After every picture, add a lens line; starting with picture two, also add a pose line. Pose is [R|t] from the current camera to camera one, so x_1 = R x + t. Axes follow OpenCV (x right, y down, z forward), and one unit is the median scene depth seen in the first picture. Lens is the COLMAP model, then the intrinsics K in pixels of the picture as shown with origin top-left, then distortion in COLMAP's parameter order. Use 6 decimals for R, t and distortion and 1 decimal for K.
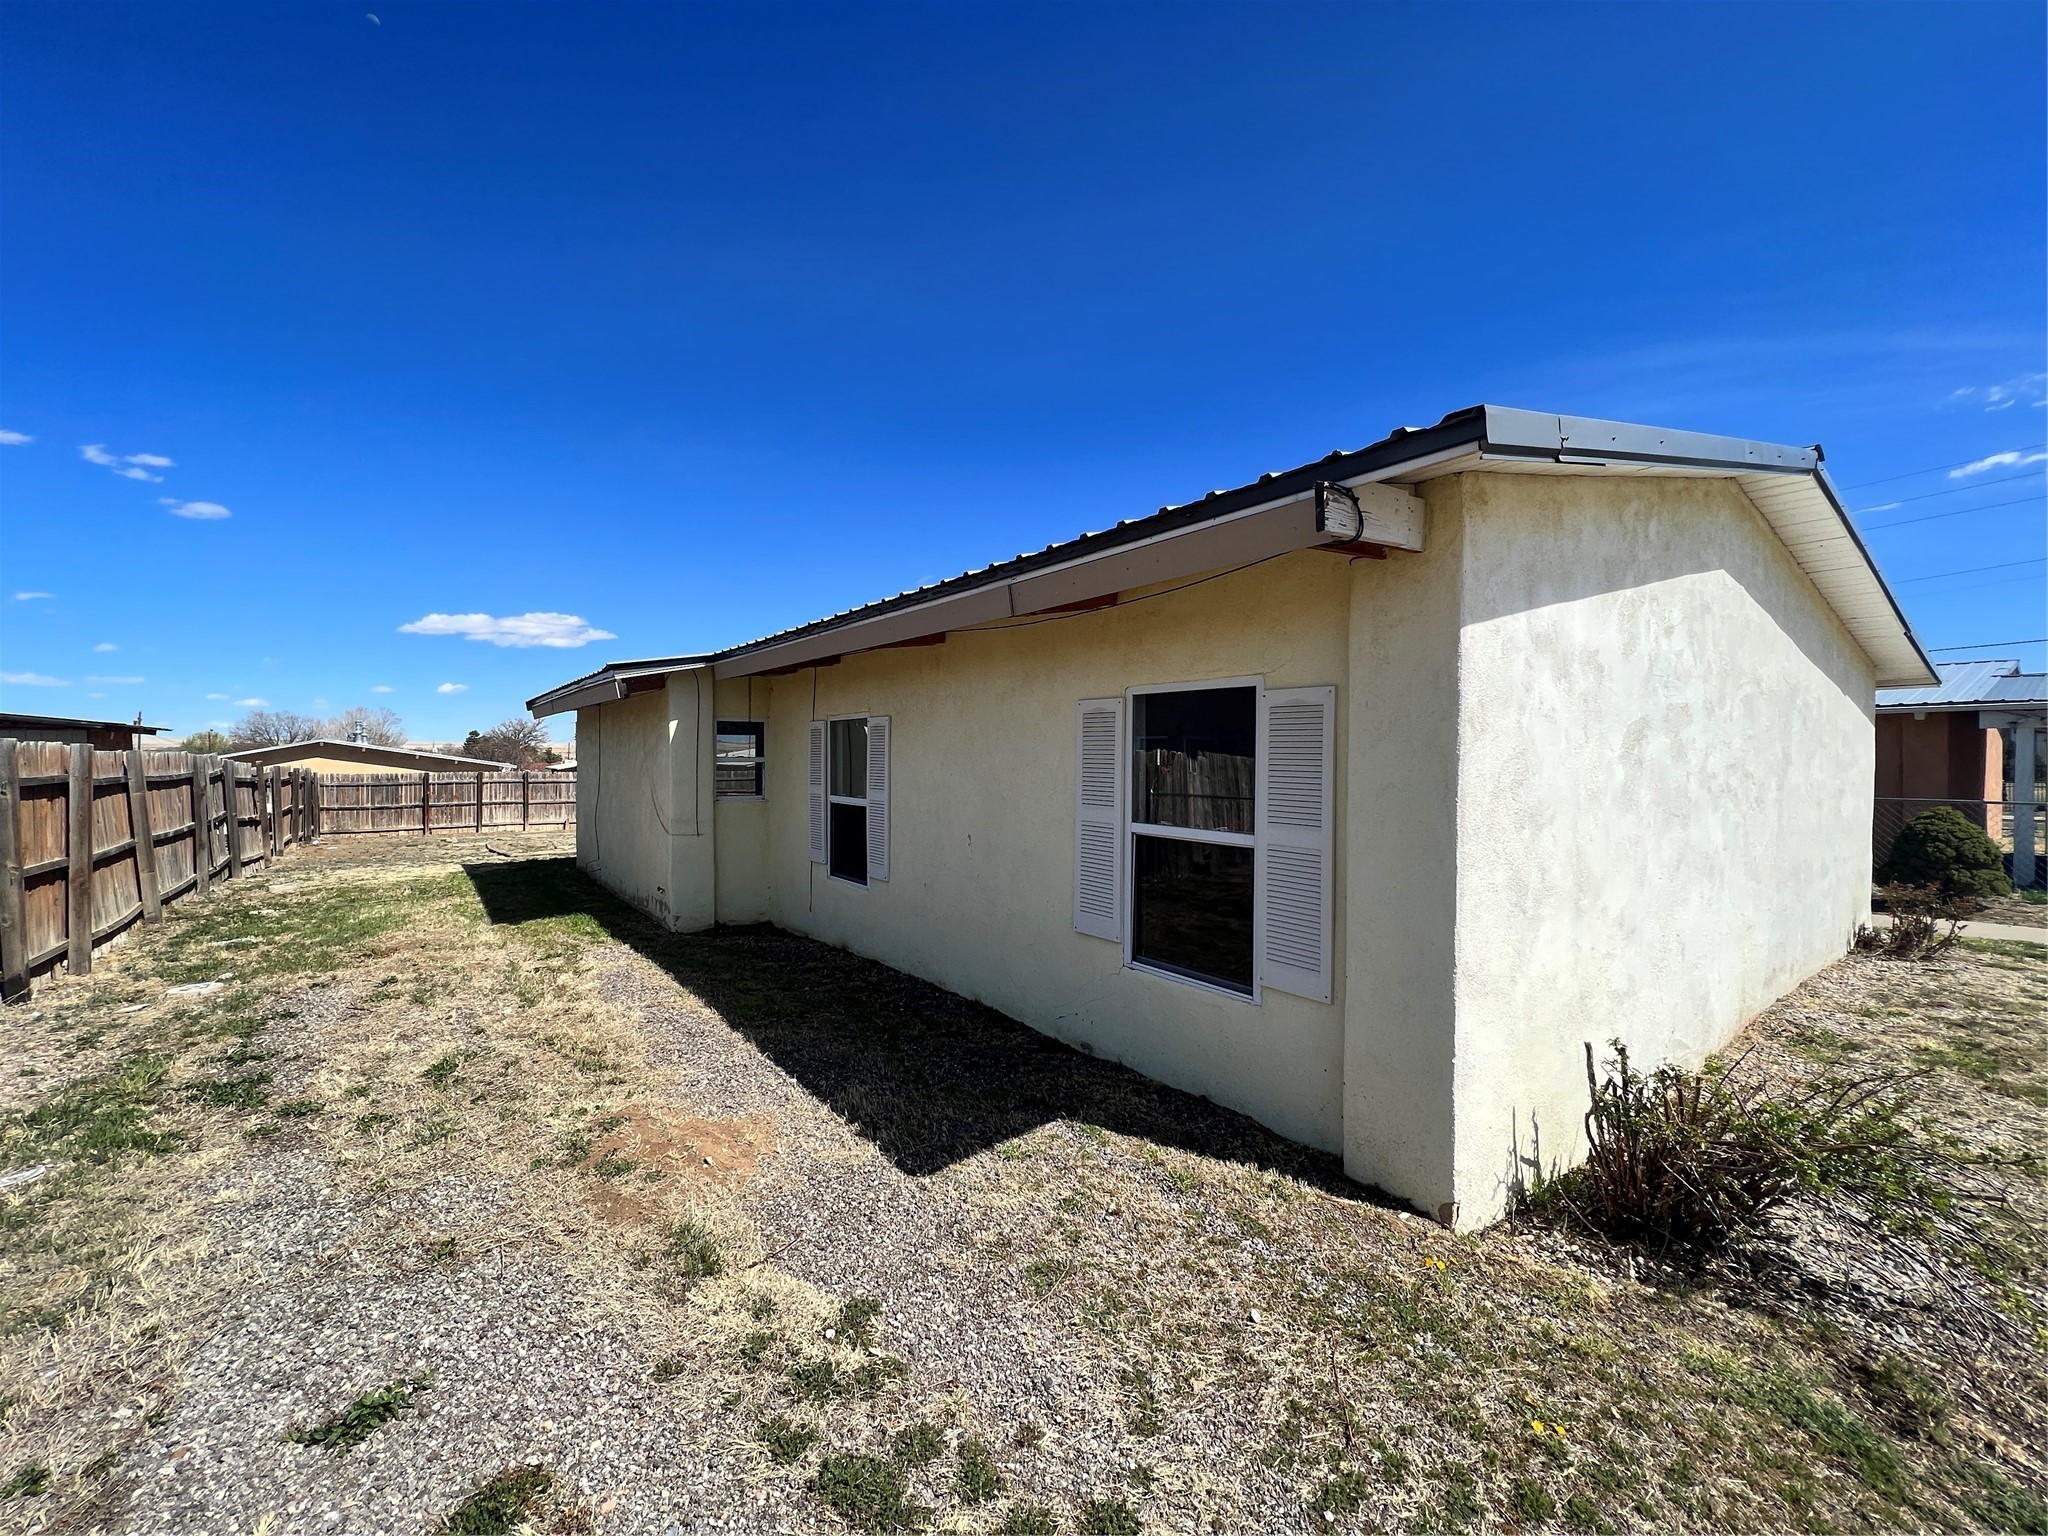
lens RADIAL K [[818.1, 0, 1027.1], [0, 818.1, 762.8], [0, 0, 1]] dist [-0.001119, 0.000225]
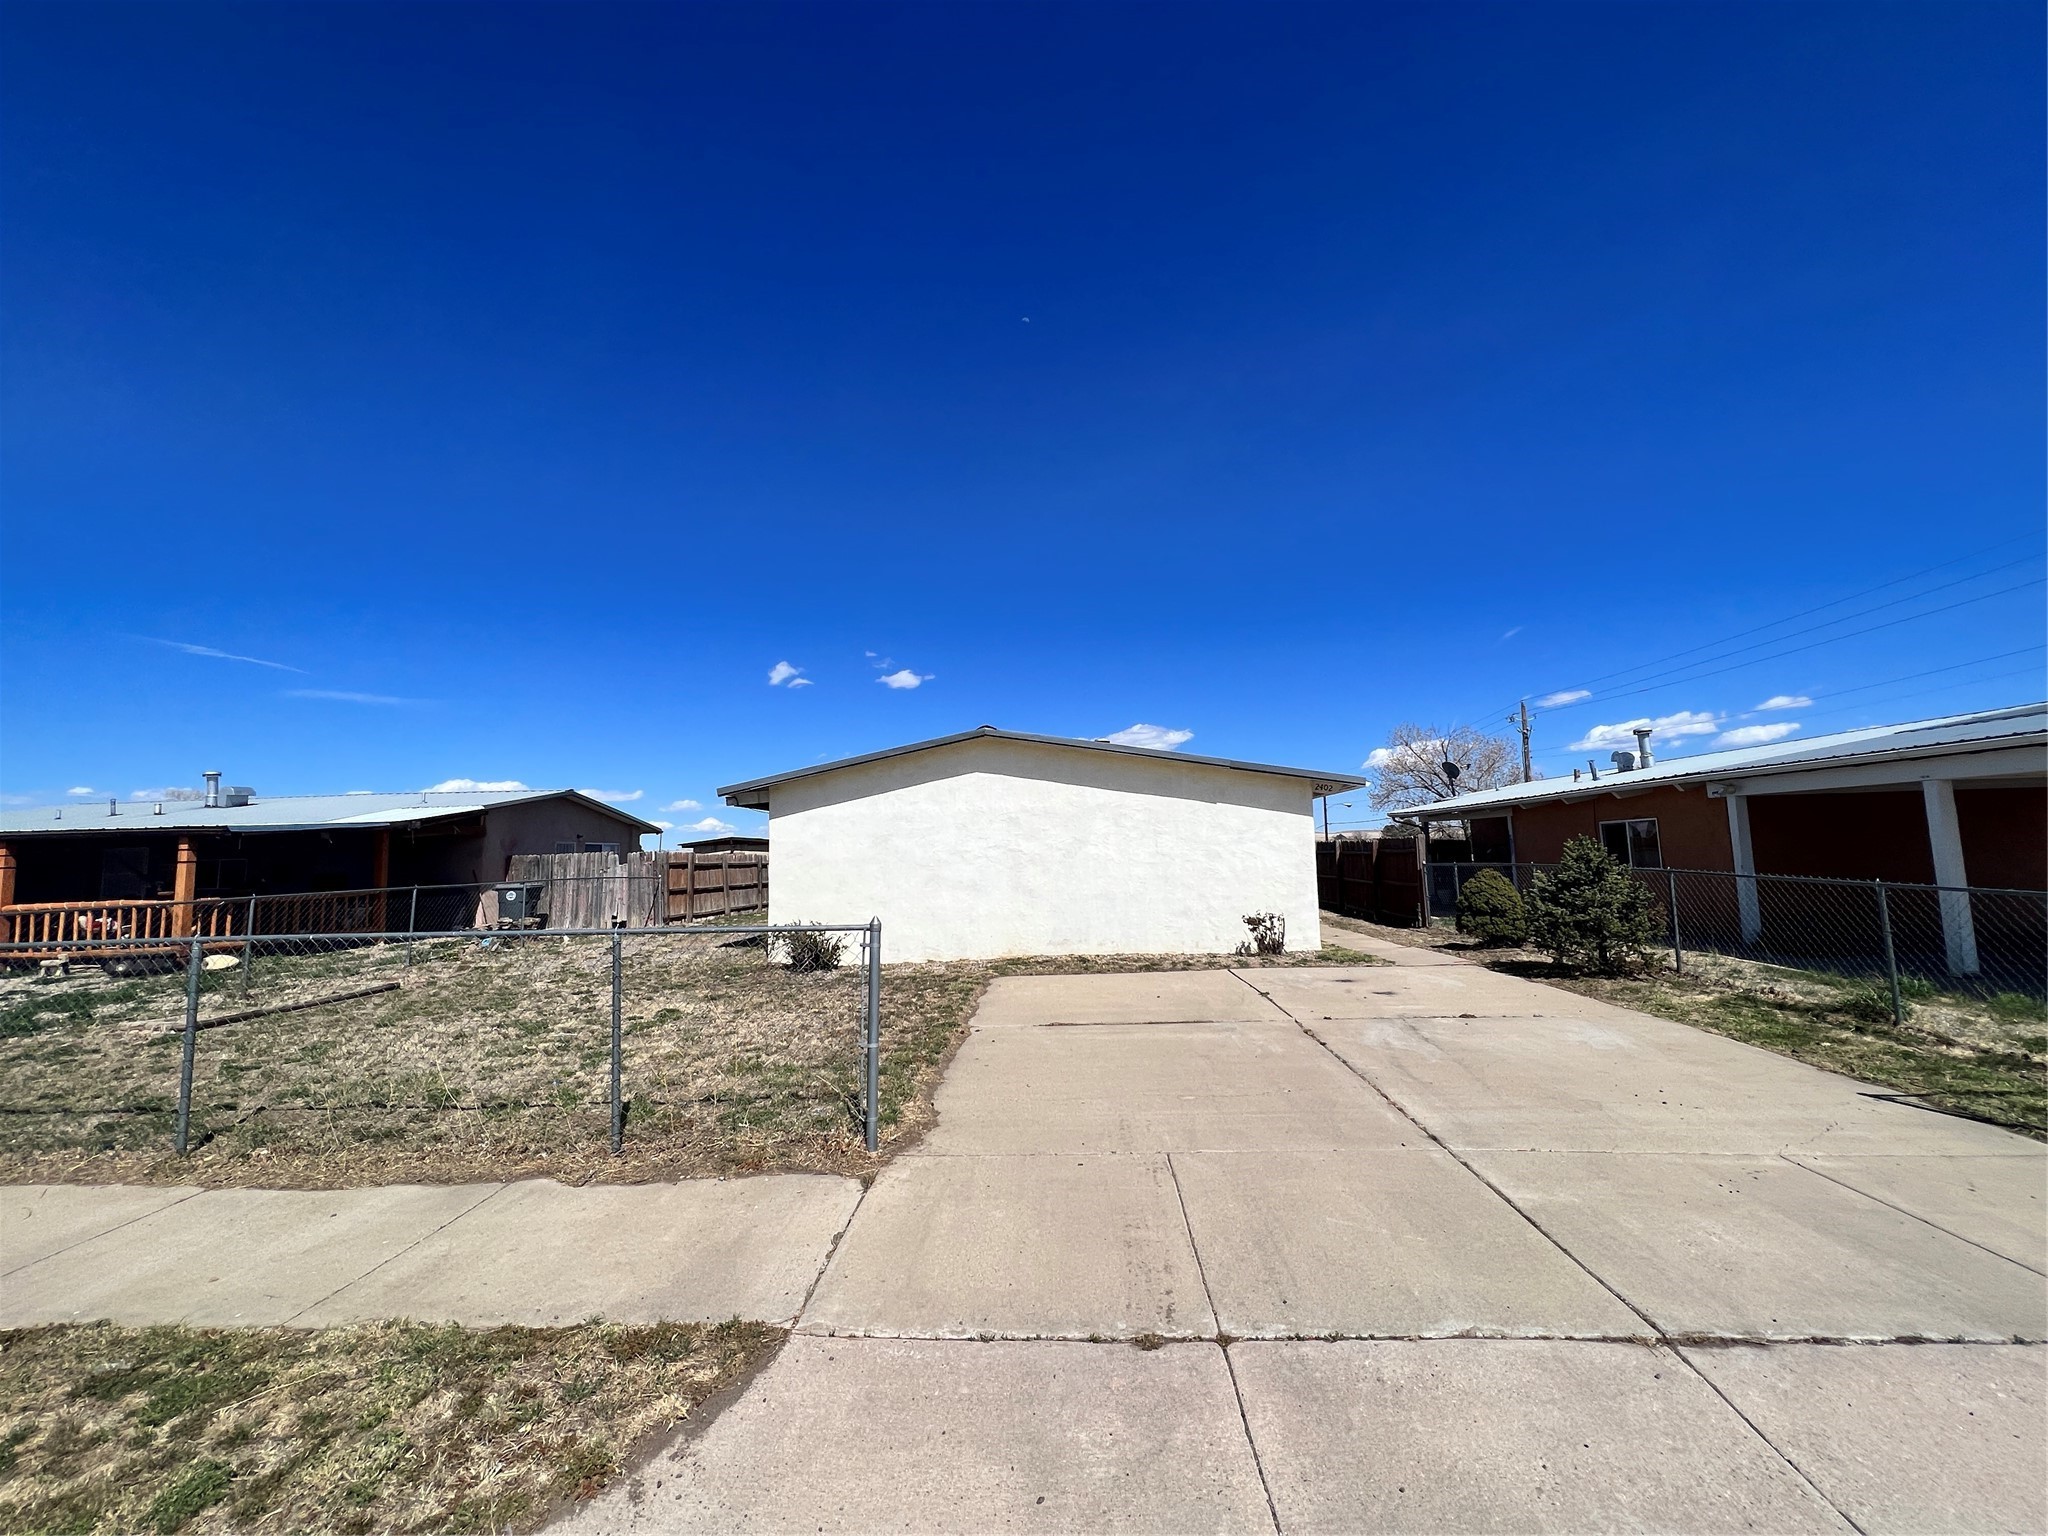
lens RADIAL K [[818.1, 0, 1027.1], [0, 818.1, 762.8], [0, 0, 1]] dist [-0.001119, 0.000225]
pose [[0.769228, -0.090579, -0.632522, 2.418348], [0.020188, 0.992852, -0.117629, 0.041594], [0.638655, 0.077714, 0.765558, -0.826890]]
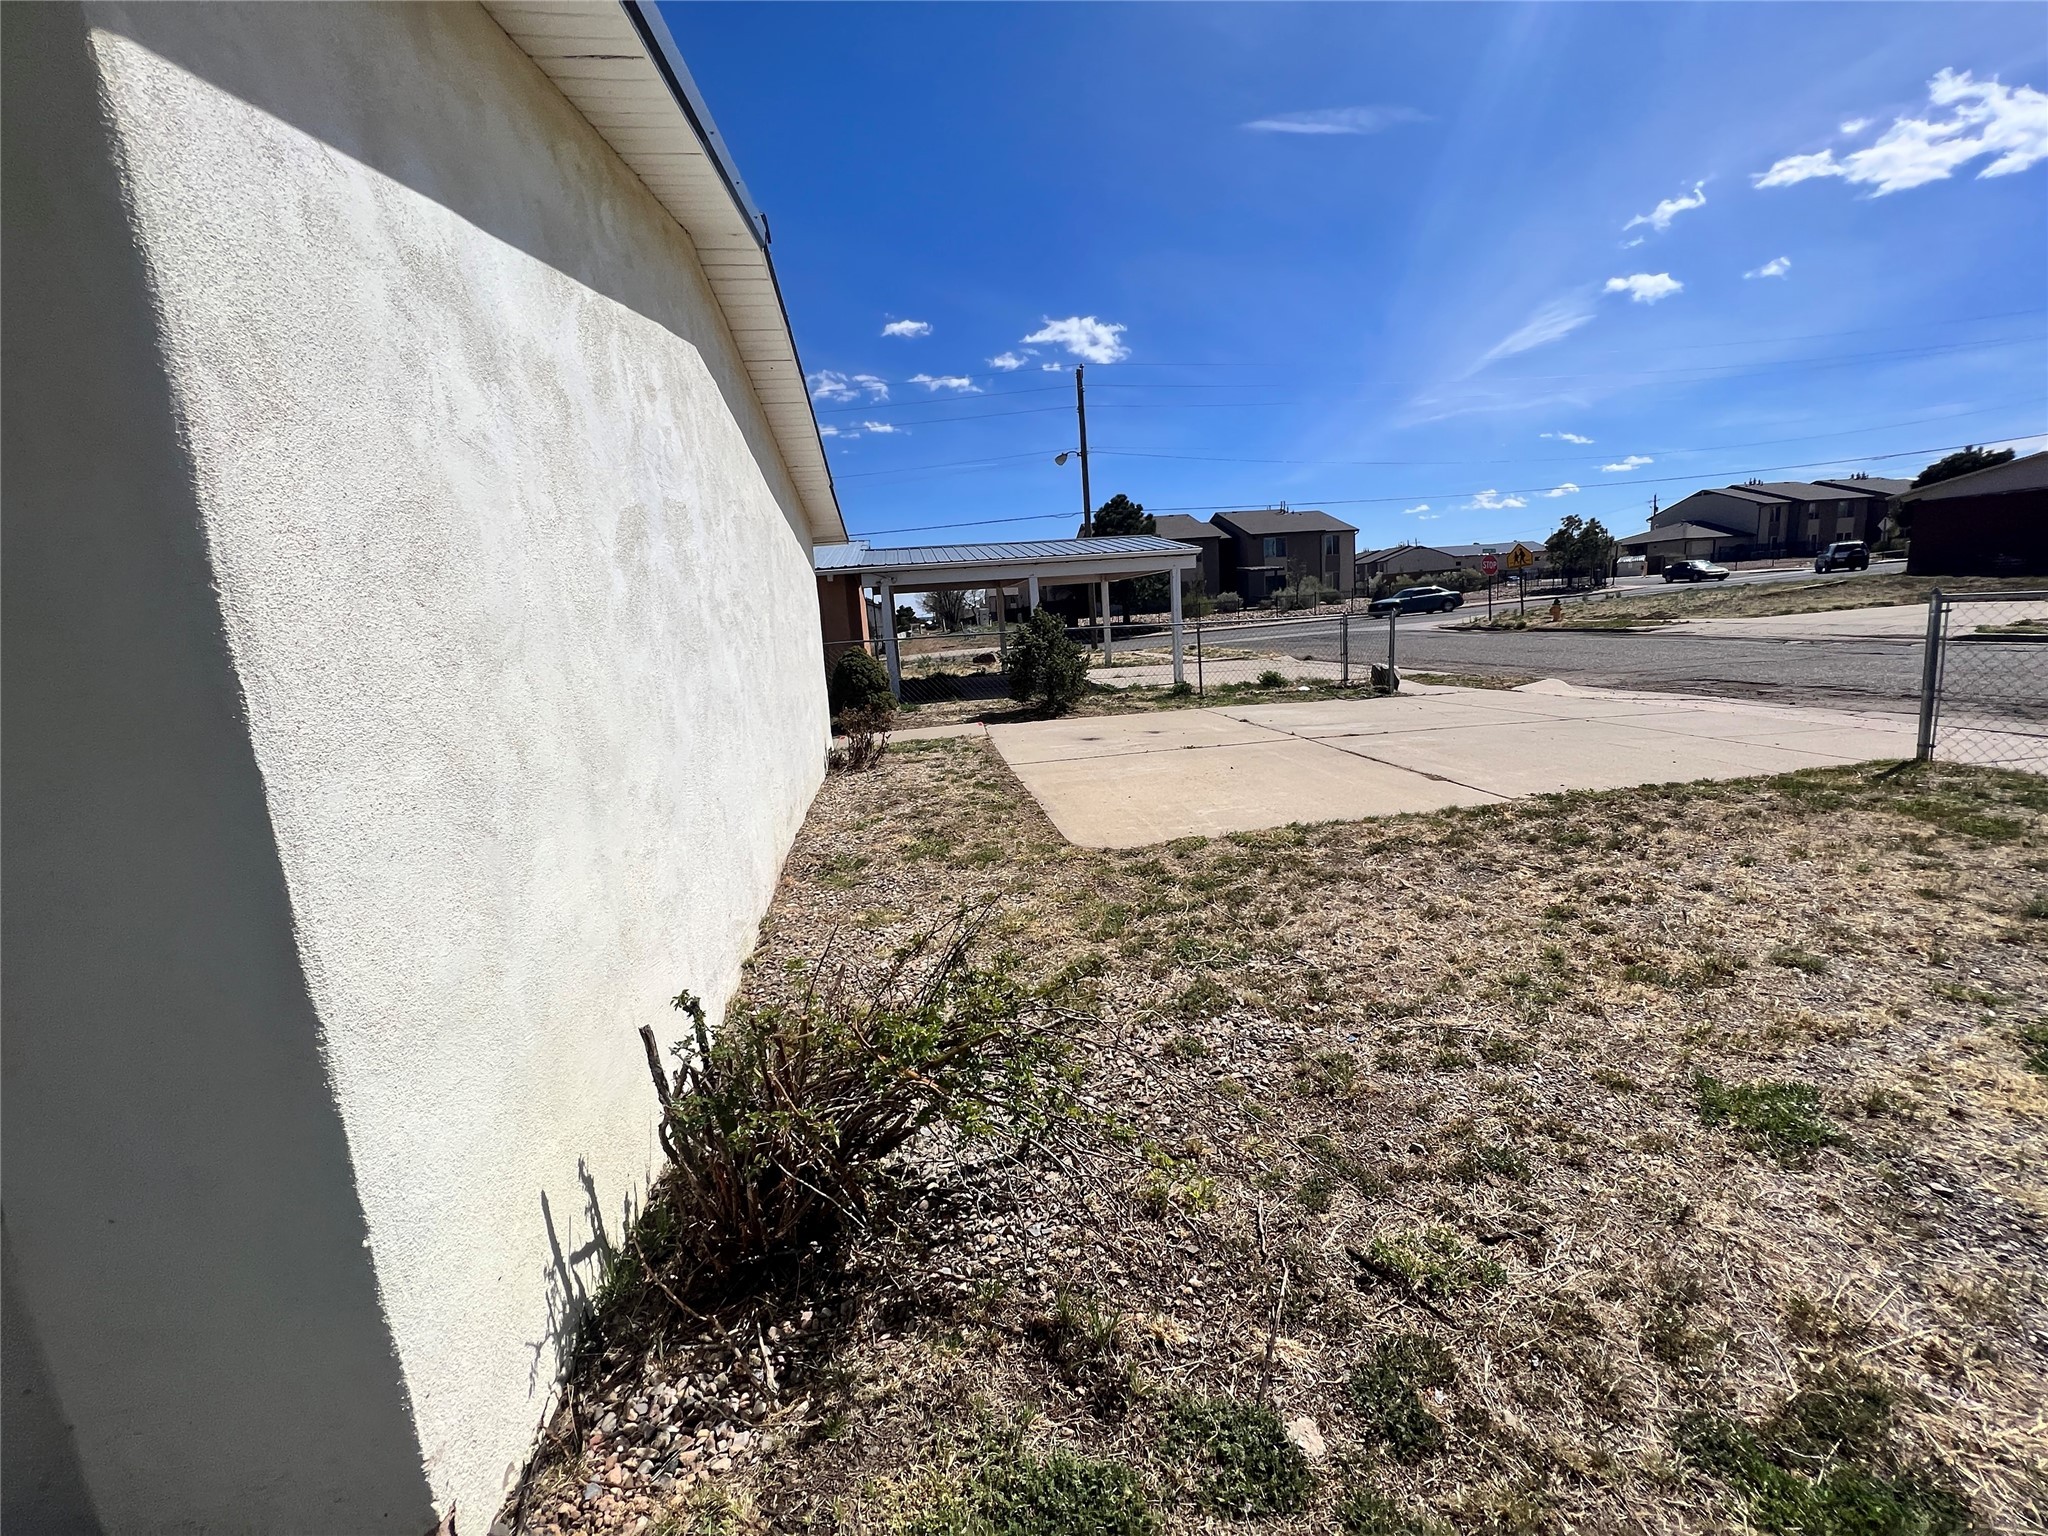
lens RADIAL K [[819.6, 0, 1027.8], [0, 819.6, 762.4], [0, 0, 1]] dist [-0.001732, 0.000103]
pose [[0.467038, -0.190149, 0.863550, 0.203596], [0.073526, 0.981574, 0.176372, 0.045385], [-0.881175, -0.018879, 0.472413, 0.287365]]
